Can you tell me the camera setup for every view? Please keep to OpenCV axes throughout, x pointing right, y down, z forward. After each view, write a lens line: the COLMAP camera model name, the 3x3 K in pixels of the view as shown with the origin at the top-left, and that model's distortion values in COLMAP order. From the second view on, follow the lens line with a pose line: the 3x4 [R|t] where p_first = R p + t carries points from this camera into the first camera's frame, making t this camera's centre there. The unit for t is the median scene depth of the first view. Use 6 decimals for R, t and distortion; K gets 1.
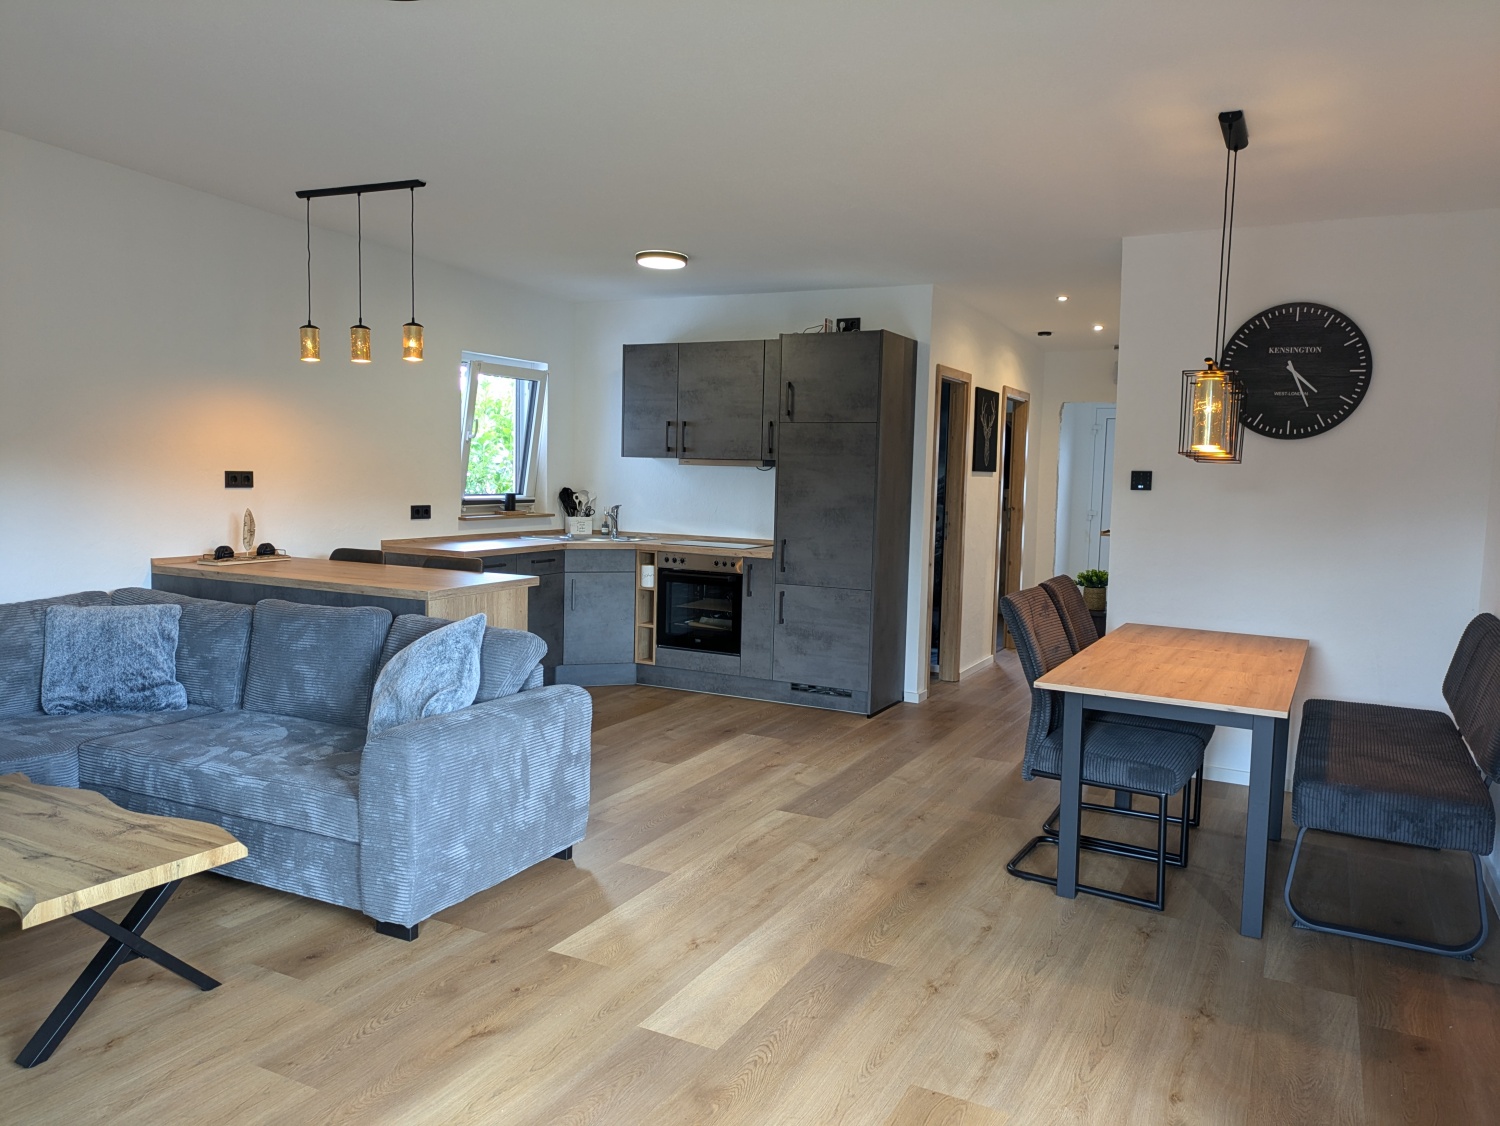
lens RADIAL K [[1106.5, 0, 741.2], [0, 1106.5, 561.5], [0, 0, 1]] dist [0.041002, -0.016025]
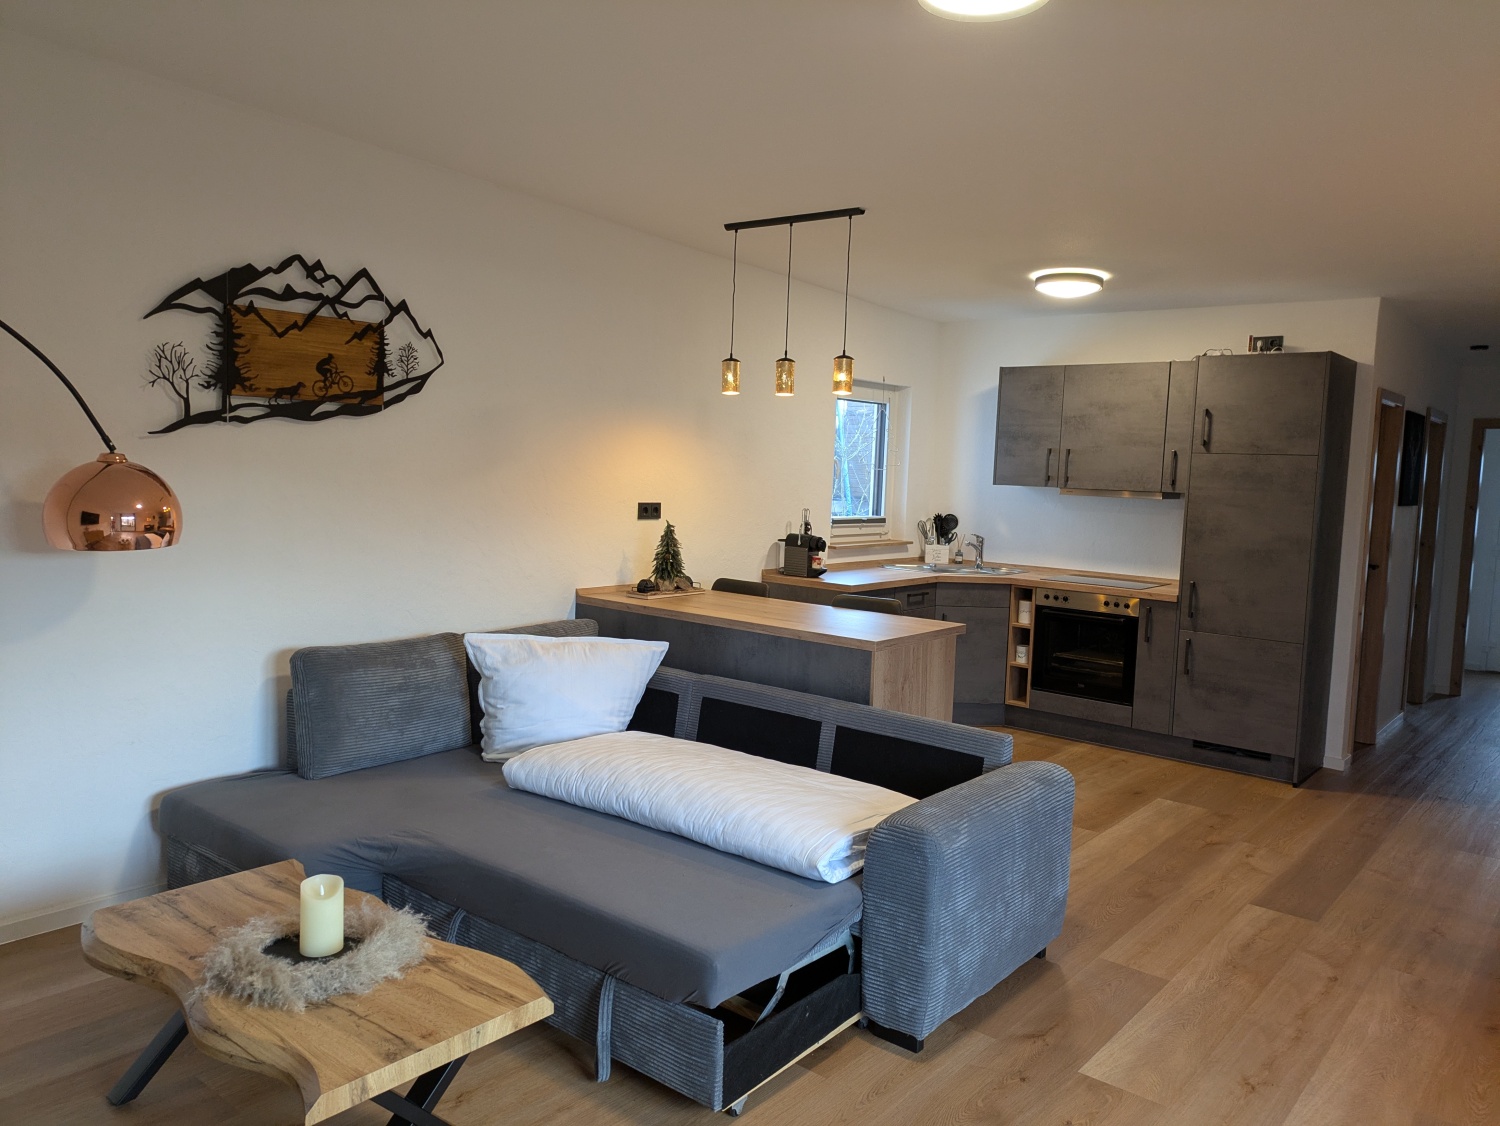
lens RADIAL K [[1106.5, 0, 755.0], [0, 1106.5, 555.7], [0, 0, 1]] dist [0.041002, -0.016025]
pose [[0.979381, 0.028250, -0.200038, -0.160906], [-0.030066, 0.999530, -0.006045, -0.030798], [0.199774, 0.011934, 0.979769, 0.042341]]
